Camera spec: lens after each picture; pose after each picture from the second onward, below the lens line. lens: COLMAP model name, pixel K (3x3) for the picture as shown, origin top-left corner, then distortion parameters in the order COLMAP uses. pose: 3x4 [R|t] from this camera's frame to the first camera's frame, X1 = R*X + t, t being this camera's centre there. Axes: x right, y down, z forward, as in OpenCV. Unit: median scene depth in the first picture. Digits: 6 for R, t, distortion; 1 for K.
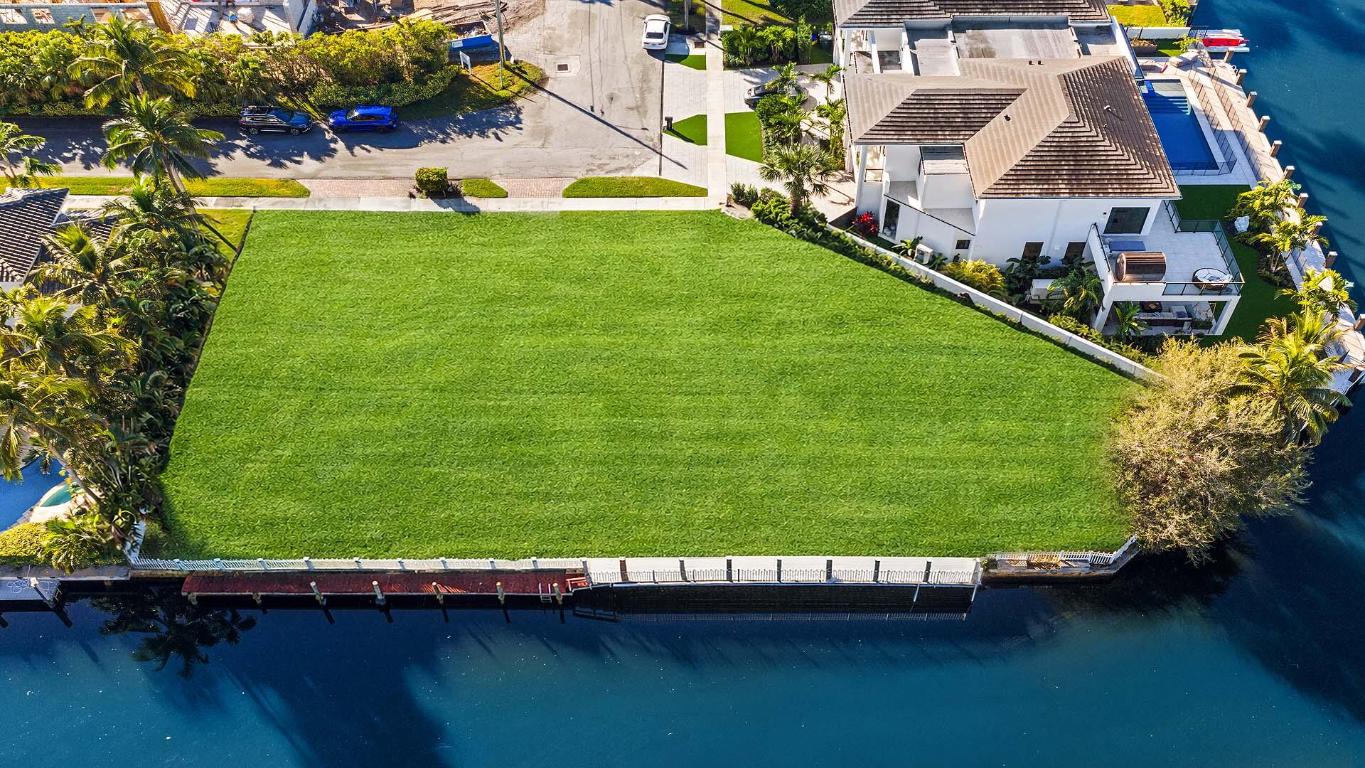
lens RADIAL K [[1214.1, 0, 687.5], [0, 1214.1, 383.8], [0, 0, 1]] dist [0.000205, 0.002002]
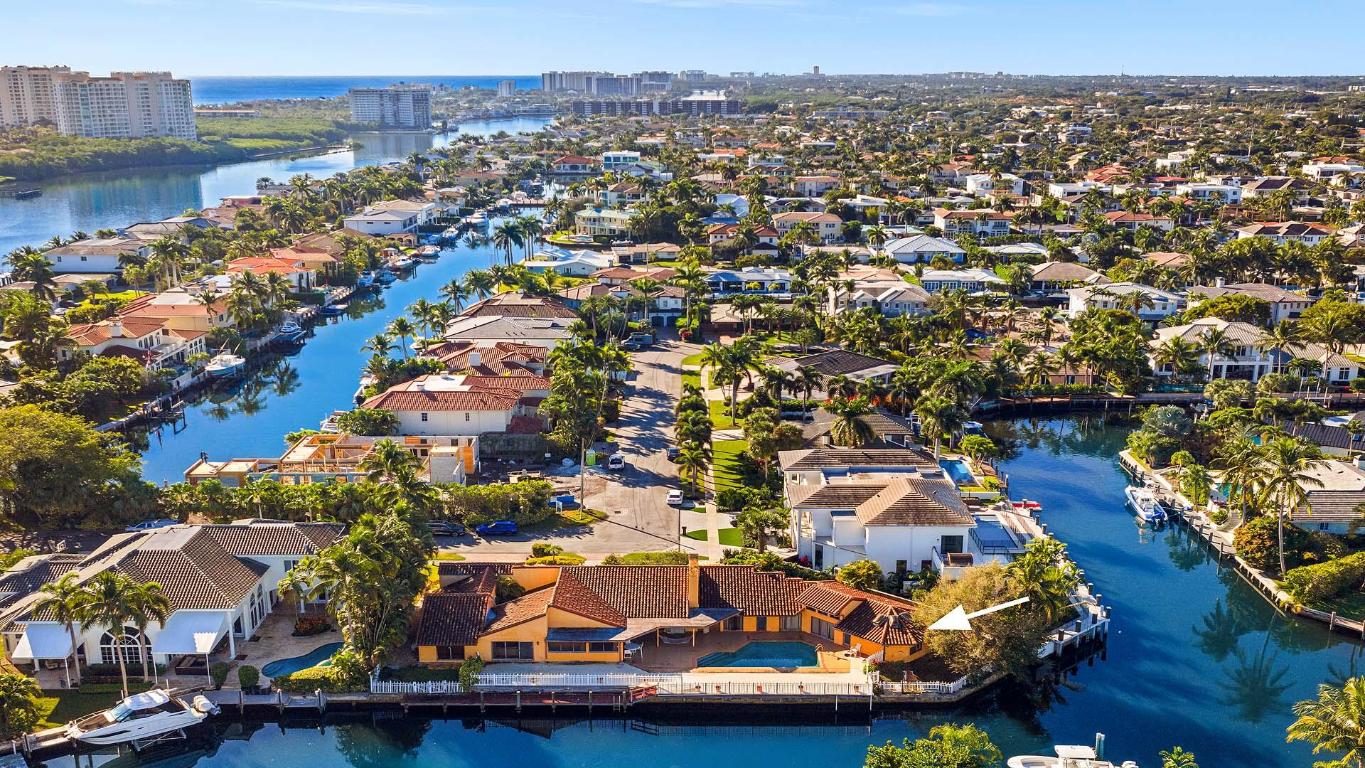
lens RADIAL K [[1413.0, 0, 683.3], [0, 1413.0, 385.8], [0, 0, 1]] dist [0.013055, 0.000000]
pose [[0.999943, 0.004355, 0.009784, -0.036168], [0.002388, 0.799940, -0.600076, 0.779703], [-0.010440, 0.600064, 0.799884, -0.648172]]
